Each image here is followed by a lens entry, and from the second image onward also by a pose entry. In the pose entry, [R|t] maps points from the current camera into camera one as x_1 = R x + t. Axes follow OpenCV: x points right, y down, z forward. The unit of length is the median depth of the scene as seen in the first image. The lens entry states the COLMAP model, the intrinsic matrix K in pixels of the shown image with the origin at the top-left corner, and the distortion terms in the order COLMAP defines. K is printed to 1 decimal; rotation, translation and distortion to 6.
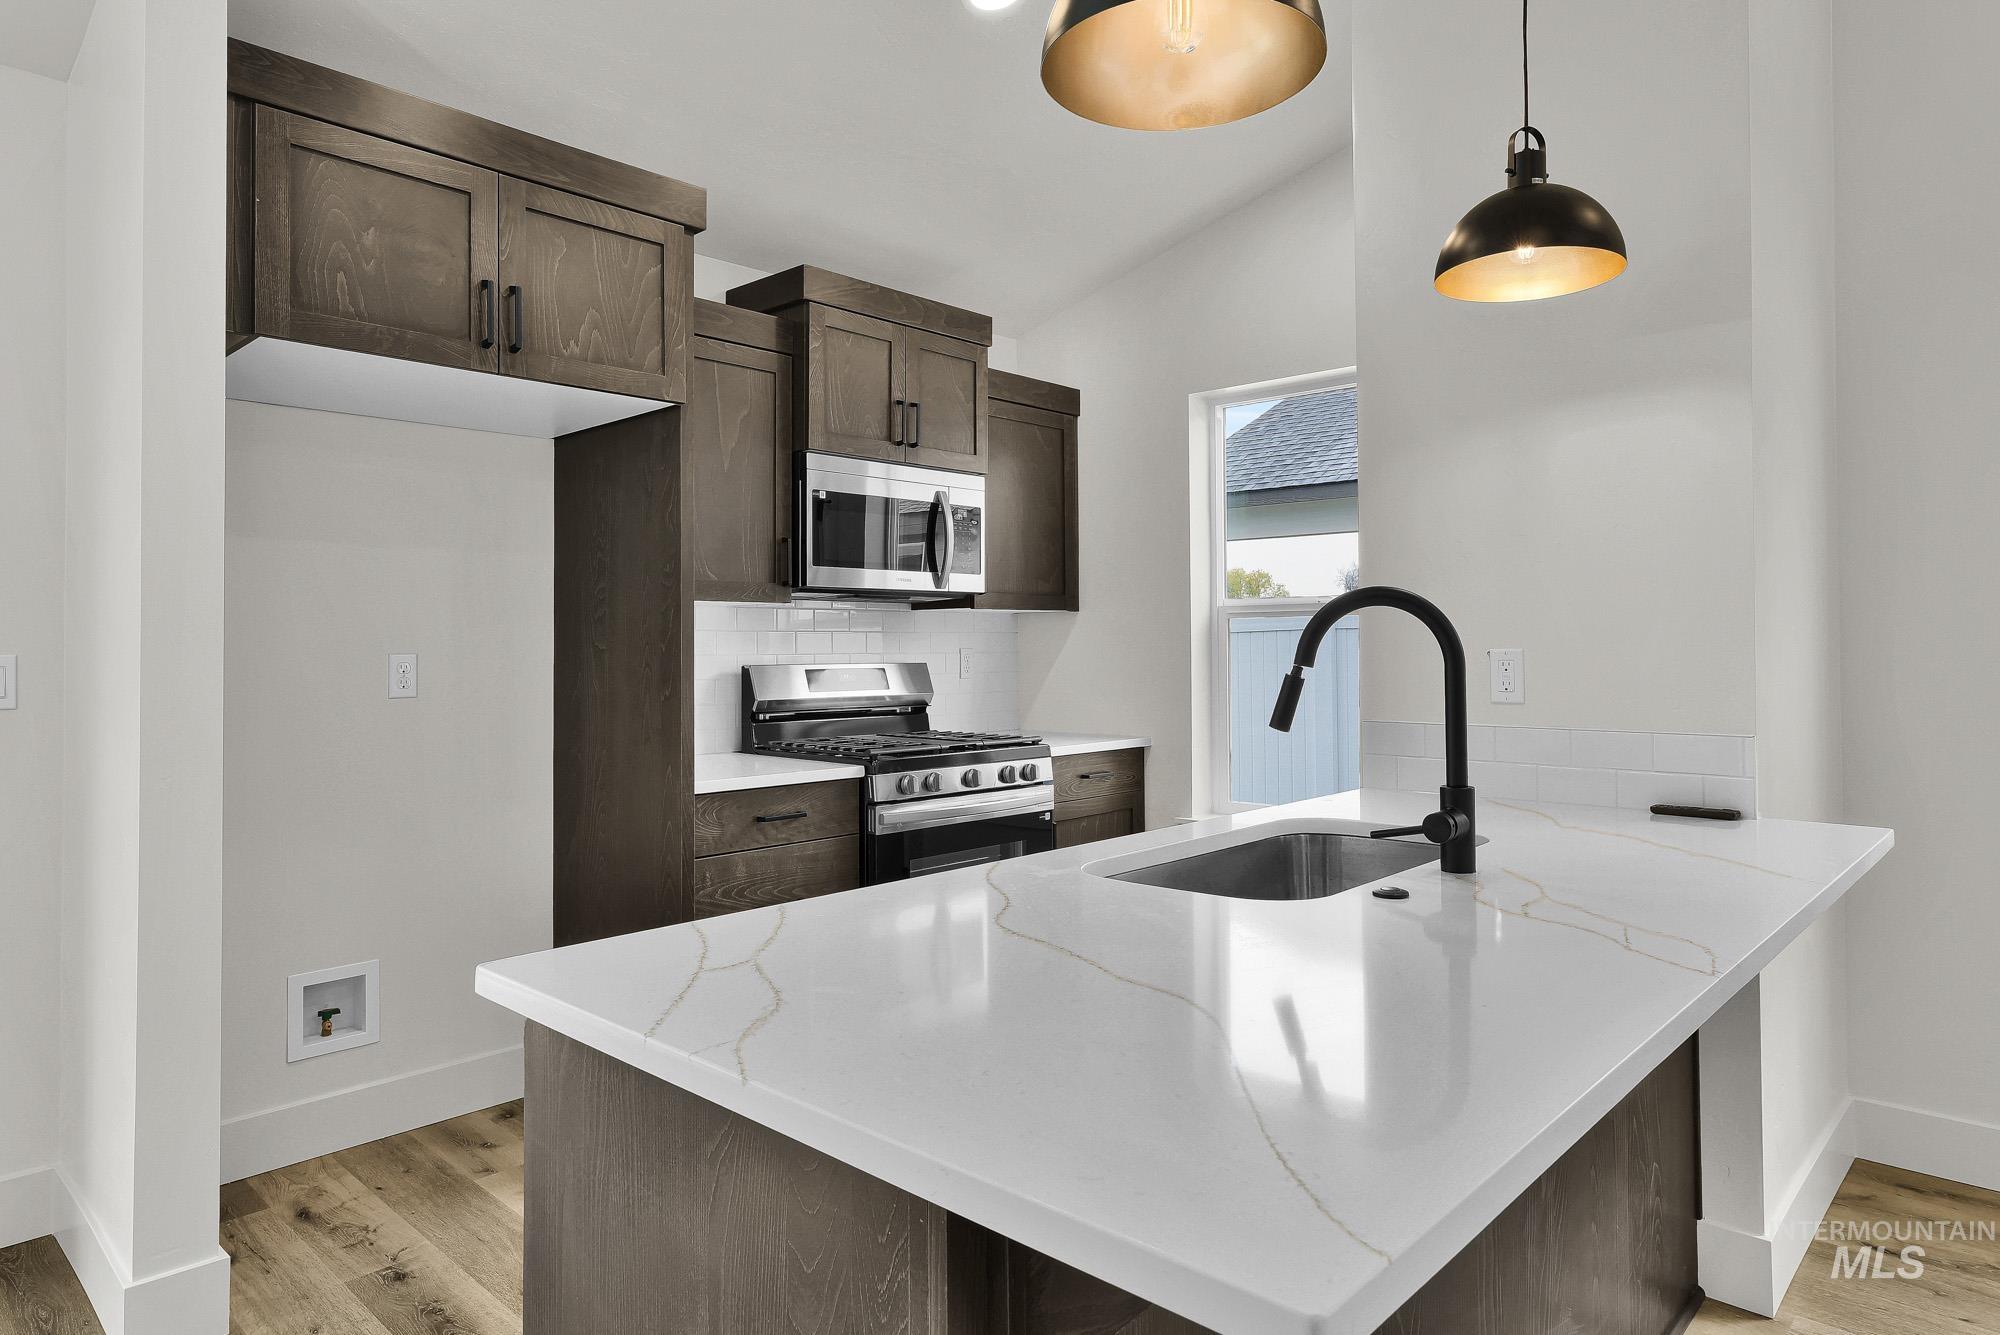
lens RADIAL K [[1167.4, 0, 988.4], [0, 1167.4, 625.3], [0, 0, 1]] dist [-0.023148, -0.001050]
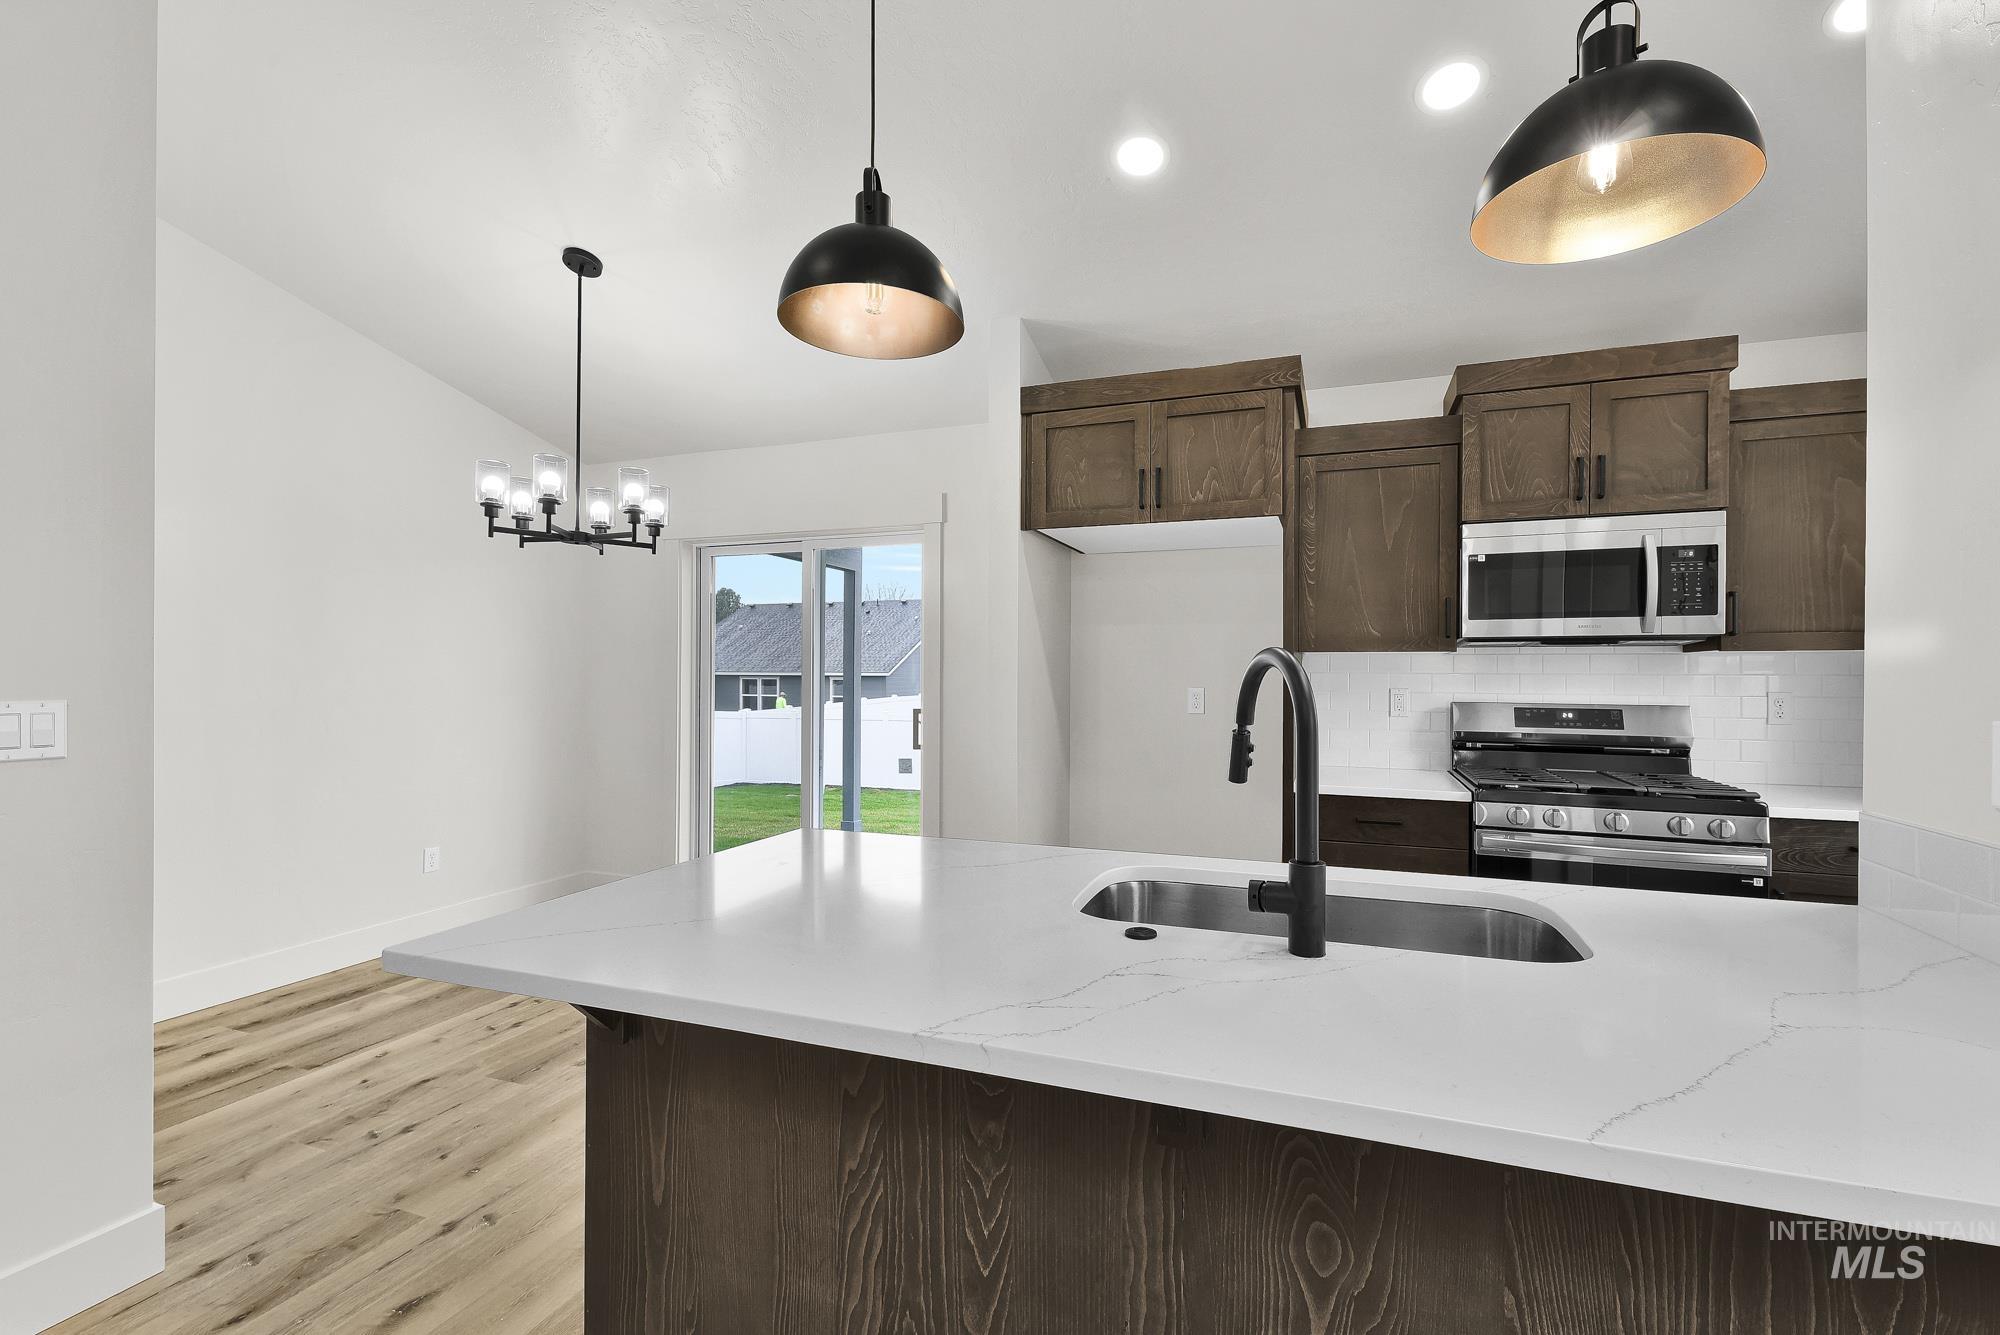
lens RADIAL K [[828.7, 0, 1035.3], [0, 828.7, 676.1], [0, 0, 1]] dist [0.001567, -0.000977]
pose [[0.407881, 0.007806, -0.913002, 0.437529], [0.009686, 0.999870, 0.012876, -0.009064], [0.912984, -0.014095, 0.407752, 0.257776]]
